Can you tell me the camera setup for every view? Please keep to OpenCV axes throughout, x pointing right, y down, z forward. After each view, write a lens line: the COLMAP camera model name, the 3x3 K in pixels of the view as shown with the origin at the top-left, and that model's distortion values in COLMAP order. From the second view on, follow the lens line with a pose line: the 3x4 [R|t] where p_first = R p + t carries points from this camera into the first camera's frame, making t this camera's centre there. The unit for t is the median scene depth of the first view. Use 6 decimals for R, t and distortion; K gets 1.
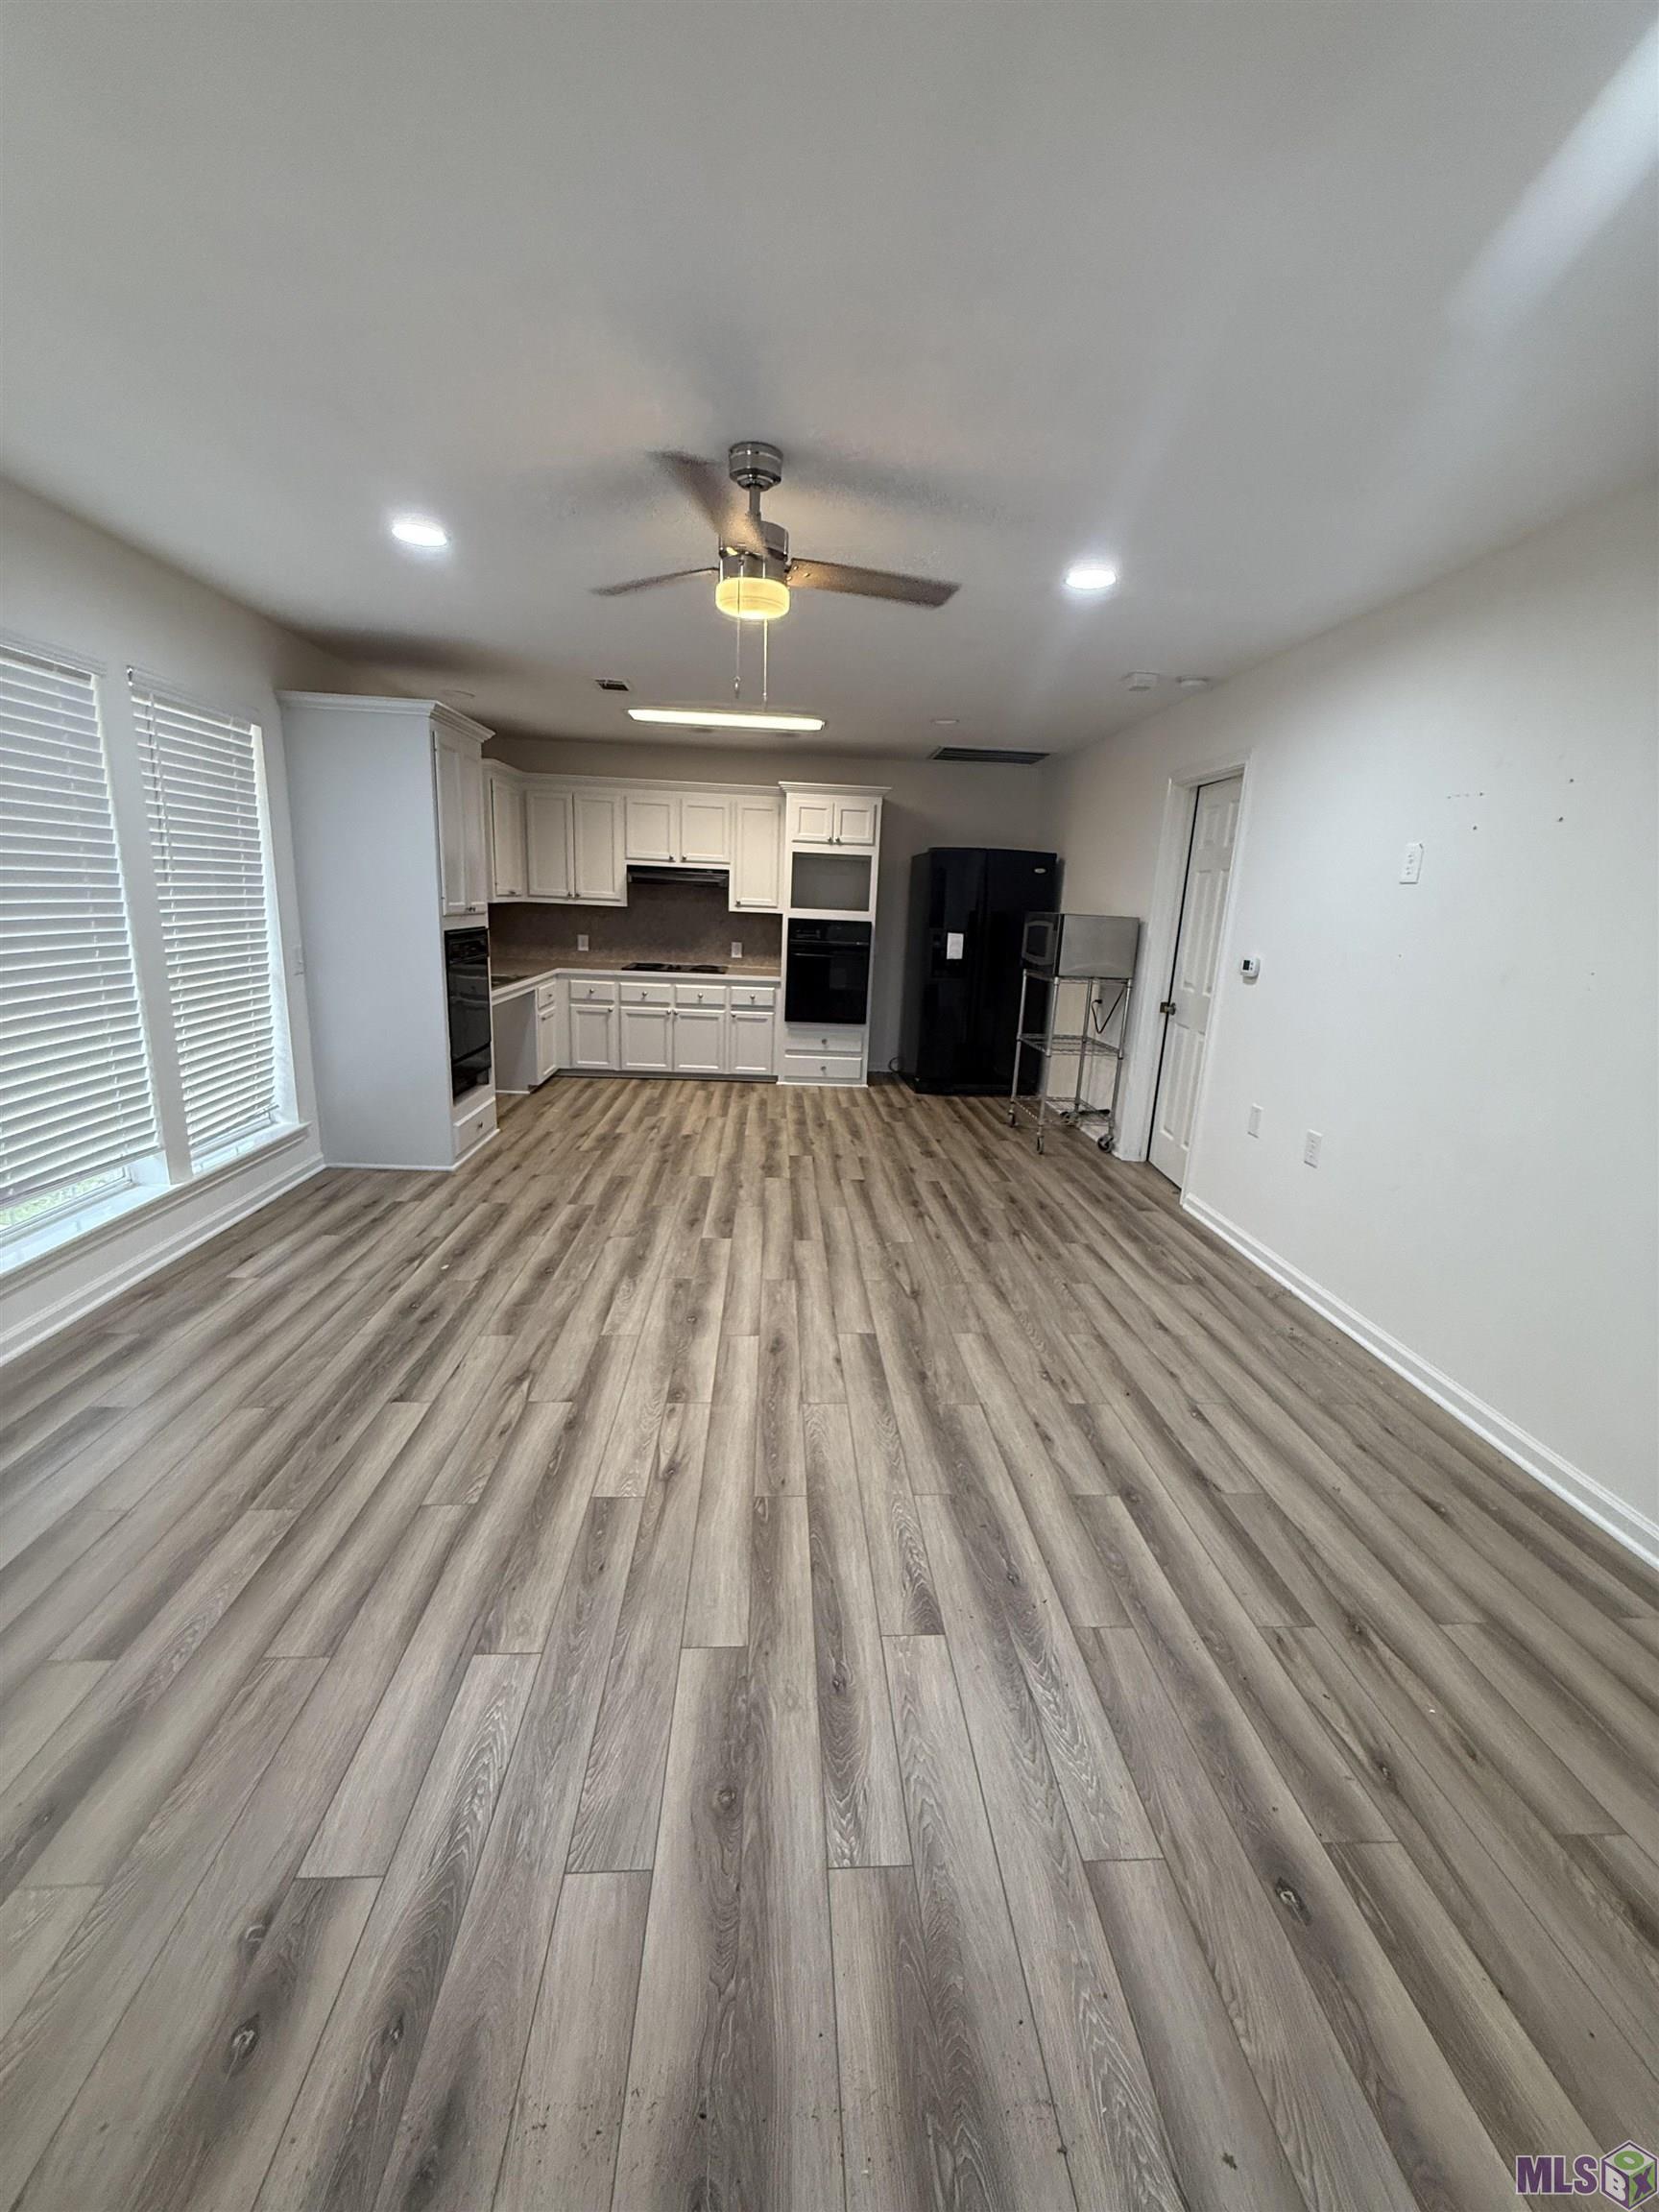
lens RADIAL K [[877.0, 0, 829.9], [0, 877.0, 1103.1], [0, 0, 1]] dist [-0.001936, -0.000034]
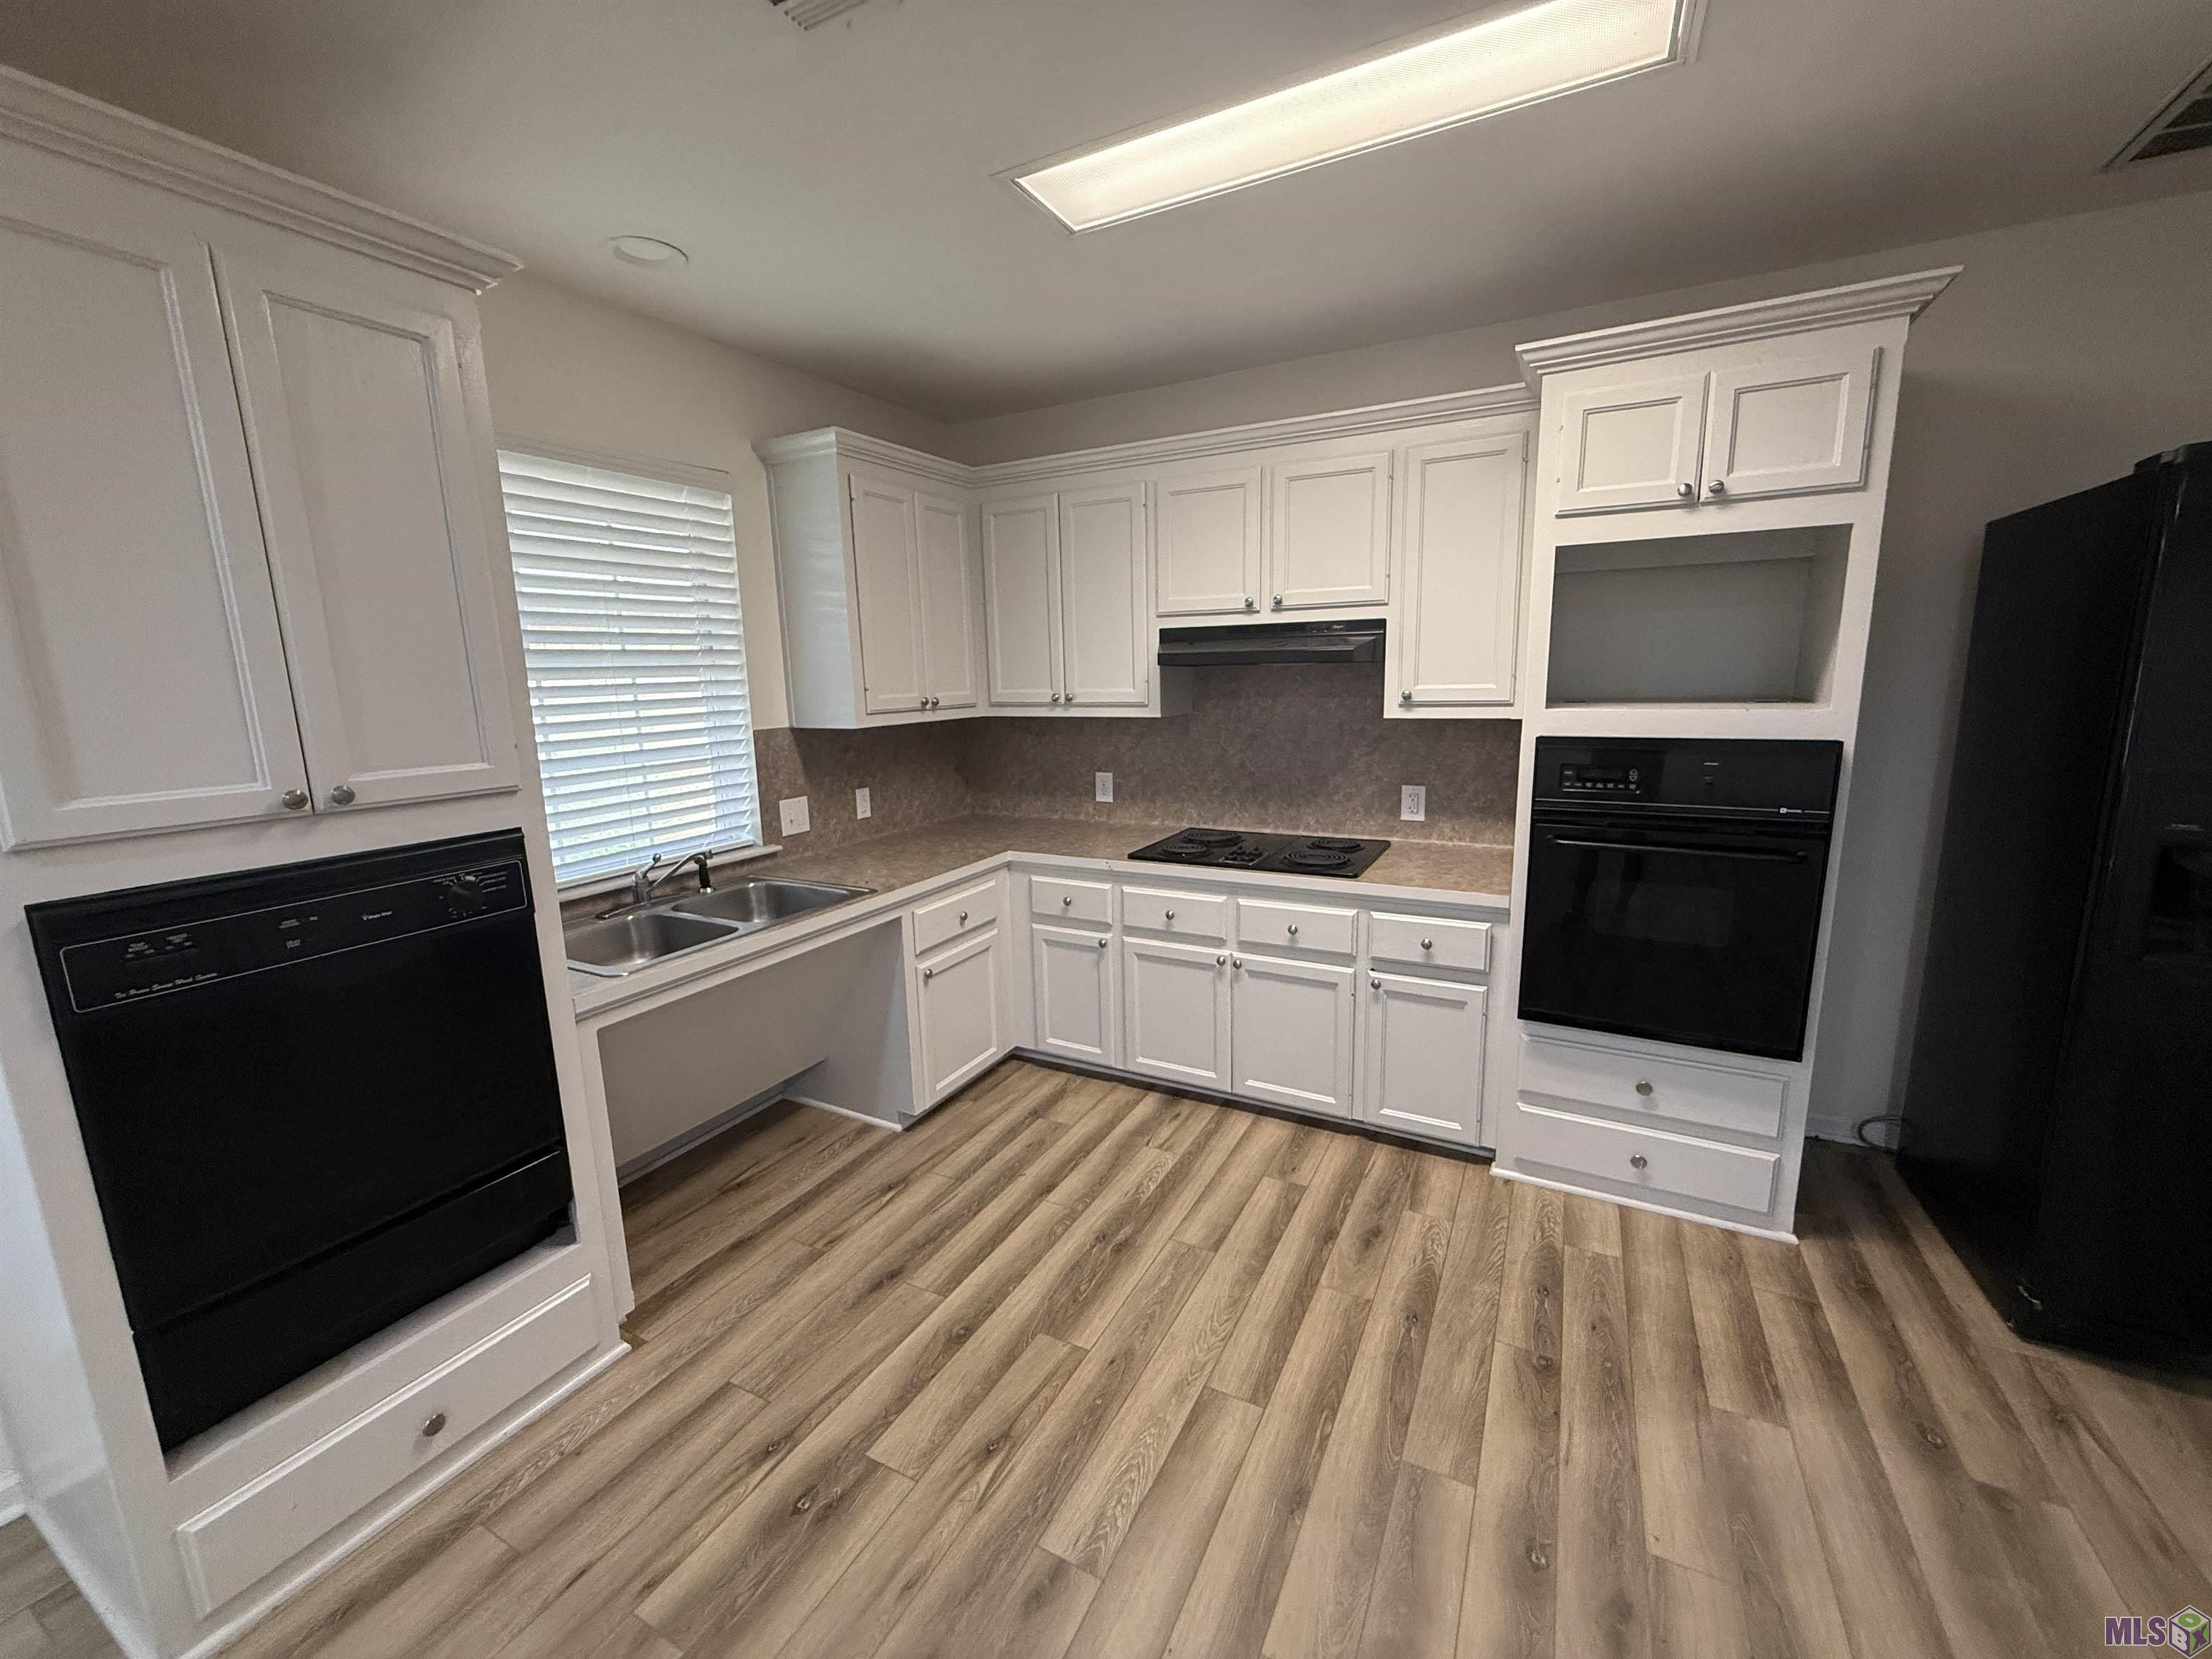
lens RADIAL K [[877.0, 0, 1109.8], [0, 877.0, 828.0], [0, 0, 1]] dist [-0.001936, -0.000034]
pose [[0.851975, 0.028400, -0.522812, -0.008495], [-0.059270, 0.997341, -0.042410, -0.146255], [0.520217, 0.067119, 0.851392, 0.601656]]
